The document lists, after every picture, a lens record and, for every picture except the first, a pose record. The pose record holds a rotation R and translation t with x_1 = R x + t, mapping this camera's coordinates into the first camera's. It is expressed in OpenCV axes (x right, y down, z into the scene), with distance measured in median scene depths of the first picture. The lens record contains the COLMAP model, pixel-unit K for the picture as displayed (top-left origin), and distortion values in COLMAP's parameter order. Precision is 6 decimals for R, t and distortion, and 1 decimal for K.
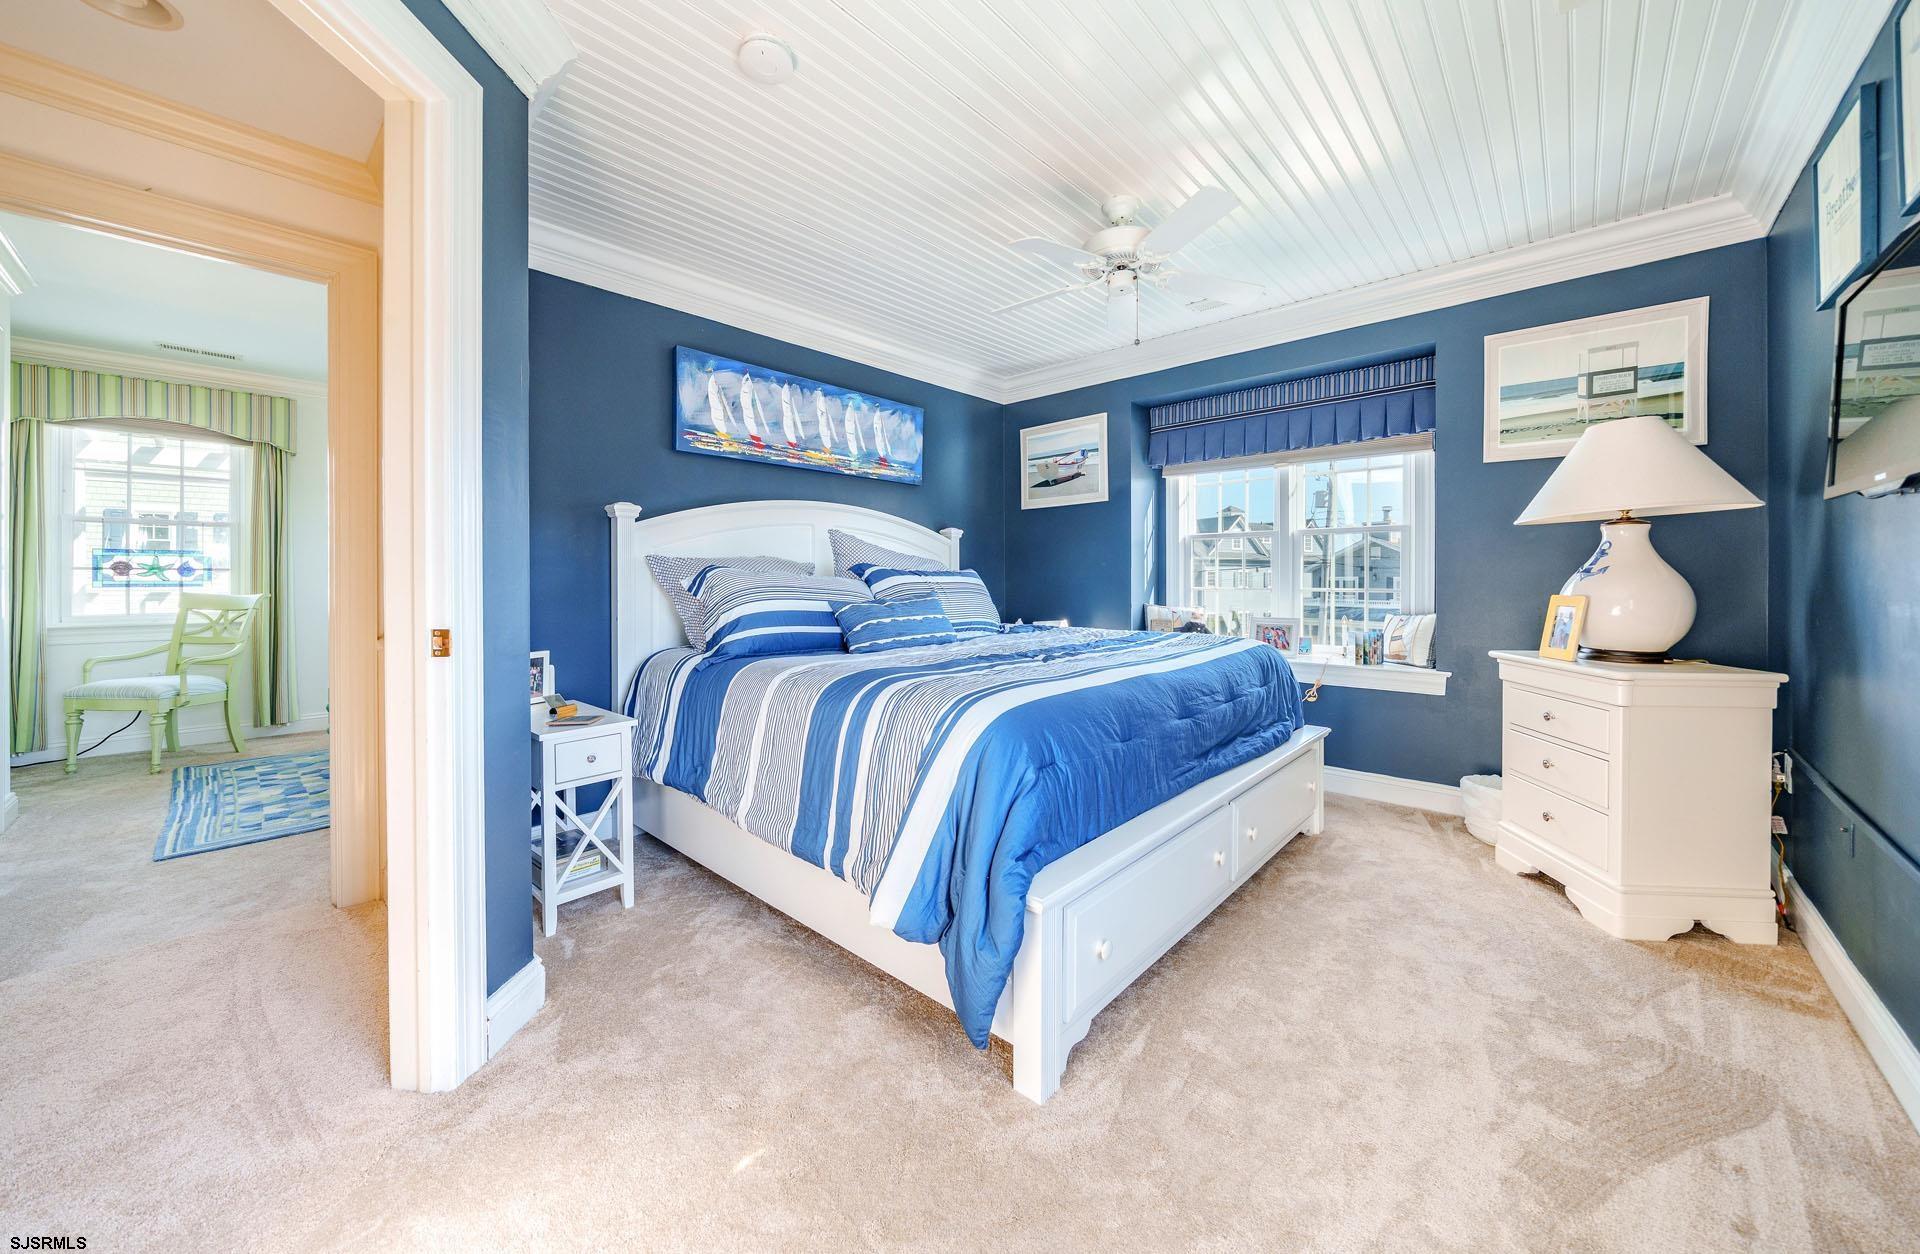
lens RADIAL K [[676.1, 0, 947.7], [0, 676.1, 583.5], [0, 0, 1]] dist [-0.002545, -0.000386]
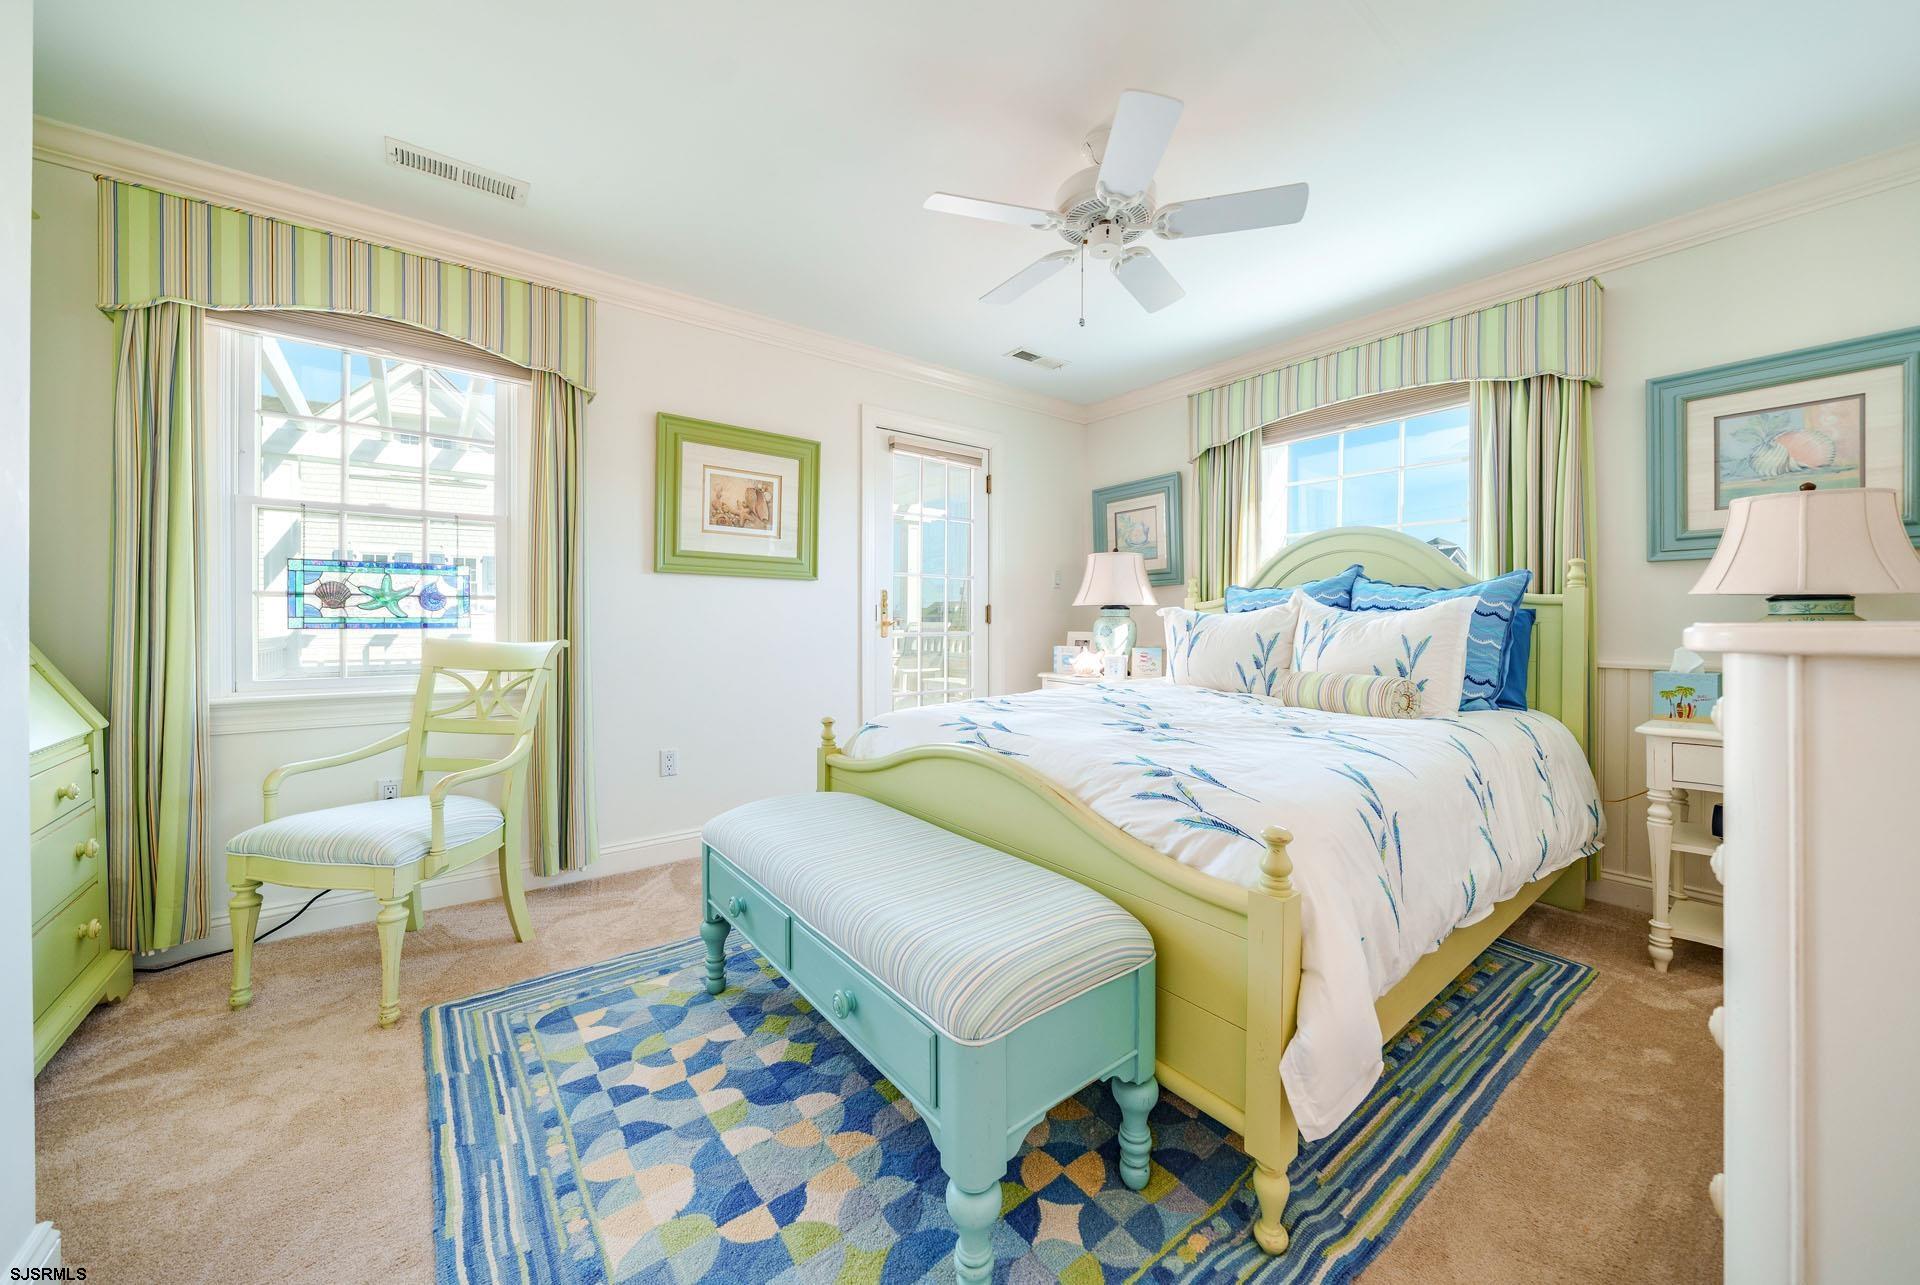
lens RADIAL K [[689.0, 0, 960.8], [0, 689.0, 628.6], [0, 0, 1]] dist [0.002149, 0.000150]
pose [[0.986855, 0.003234, -0.161577, -0.606772], [-0.002433, 0.999984, 0.005158, 0.001402], [0.161591, -0.004697, 0.986847, 0.506773]]
